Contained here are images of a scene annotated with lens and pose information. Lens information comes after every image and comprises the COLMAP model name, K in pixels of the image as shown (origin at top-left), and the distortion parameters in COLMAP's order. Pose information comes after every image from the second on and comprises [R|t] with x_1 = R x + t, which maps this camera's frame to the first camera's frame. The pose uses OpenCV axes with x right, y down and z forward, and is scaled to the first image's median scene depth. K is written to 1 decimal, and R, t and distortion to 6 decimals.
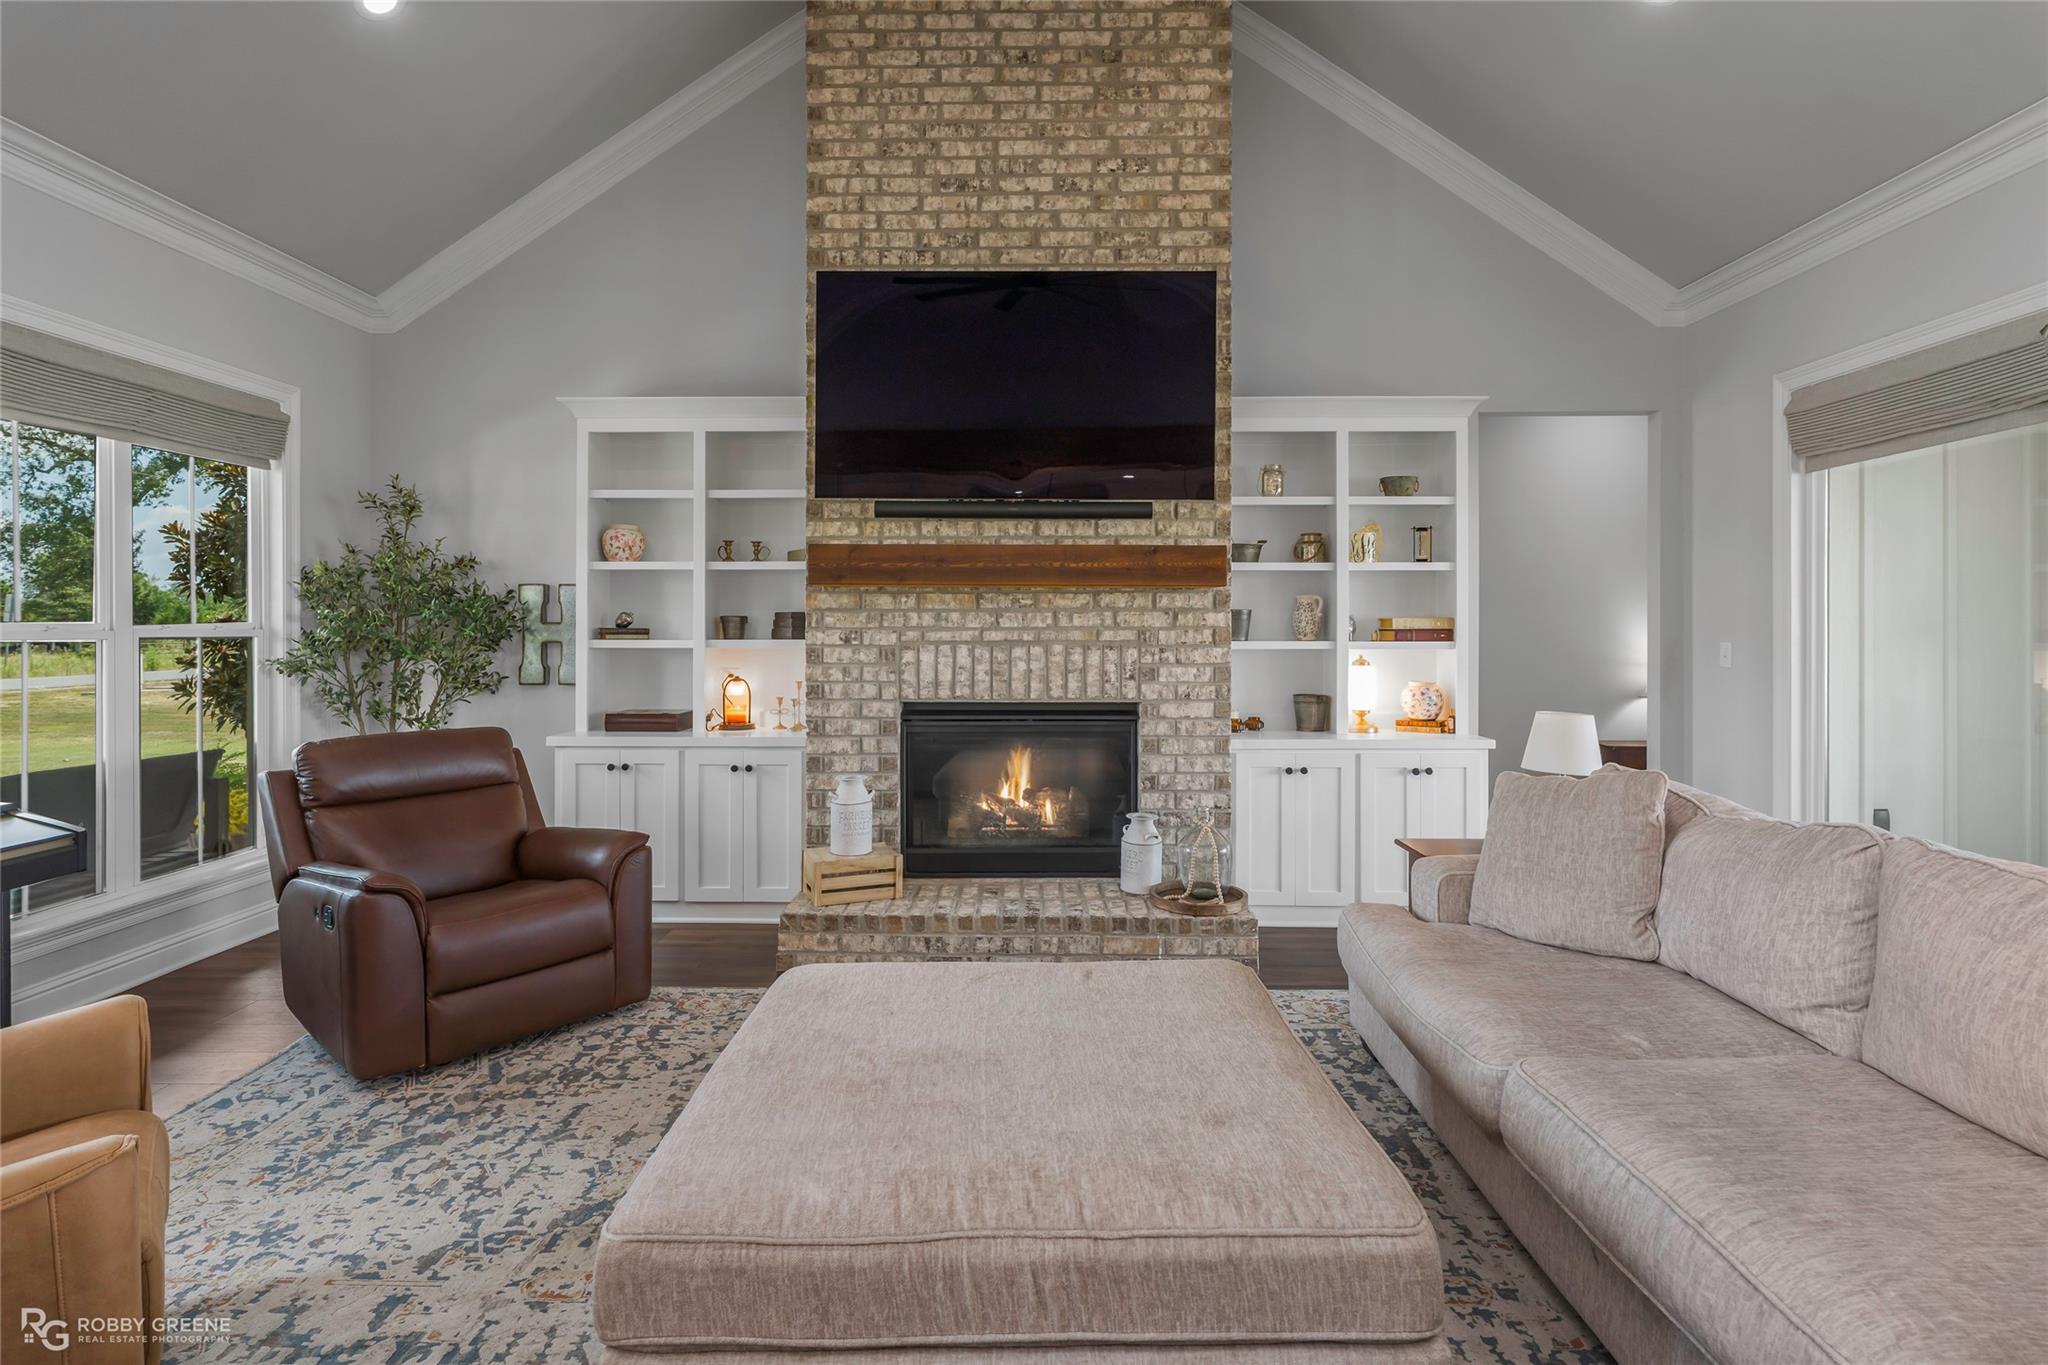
lens RADIAL K [[1061.2, 0, 1035.4], [0, 1061.2, 632.3], [0, 0, 1]] dist [-0.005758, 0.001029]
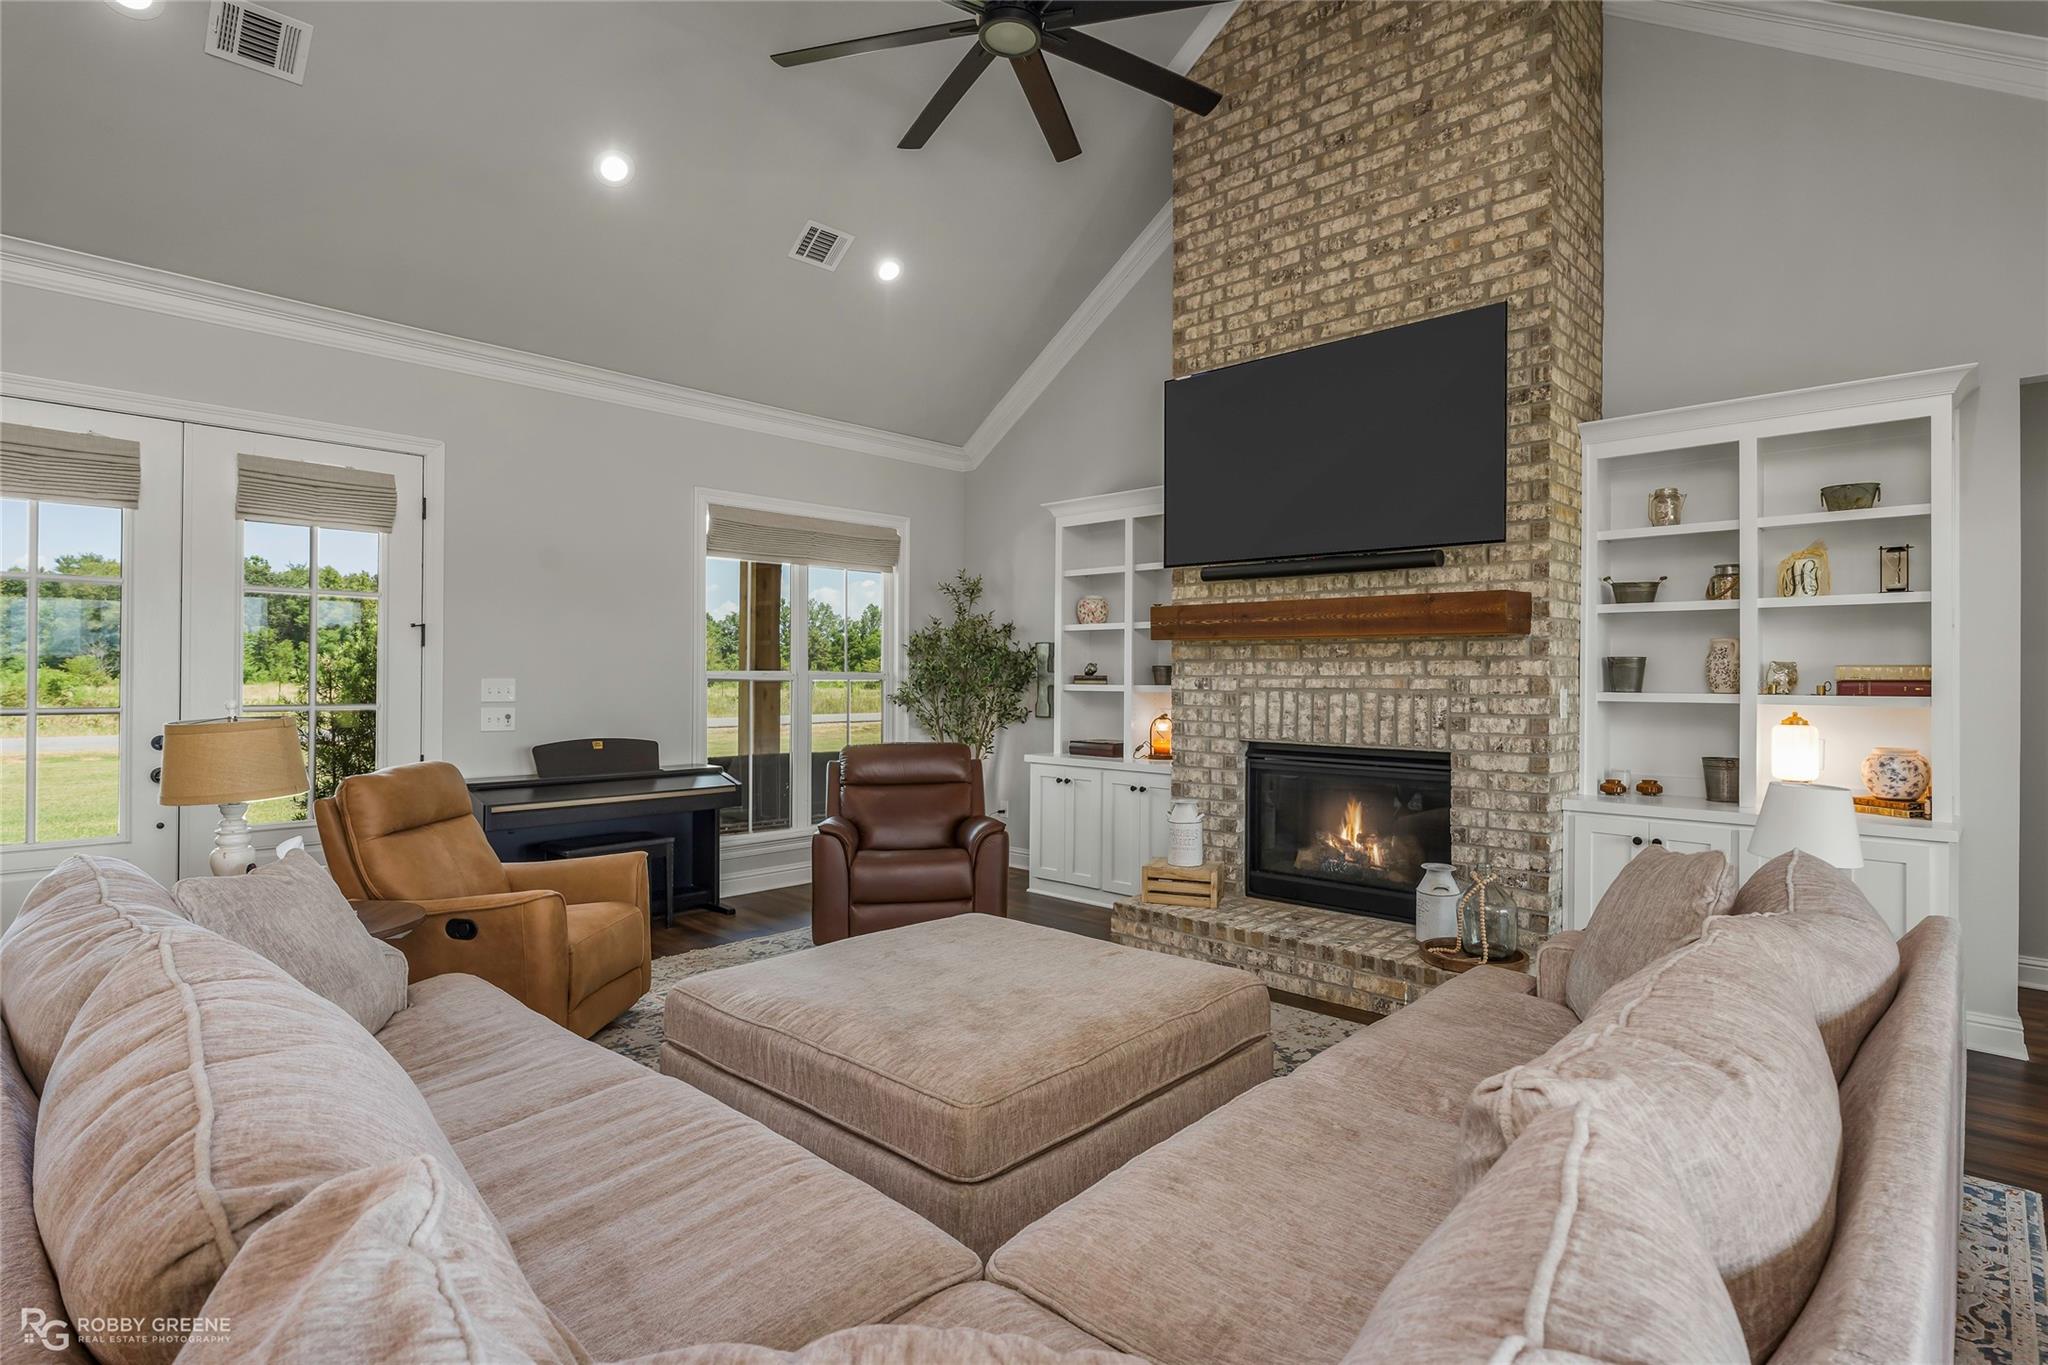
lens RADIAL K [[1061.2, 0, 1025.7], [0, 1061.2, 678.4], [0, 0, 1]] dist [-0.005758, 0.001029]
pose [[0.716096, 0.005020, -0.697984, 0.505302], [-0.008553, 0.999962, -0.001583, 0.002308], [0.697950, 0.007103, 0.716112, 0.021438]]
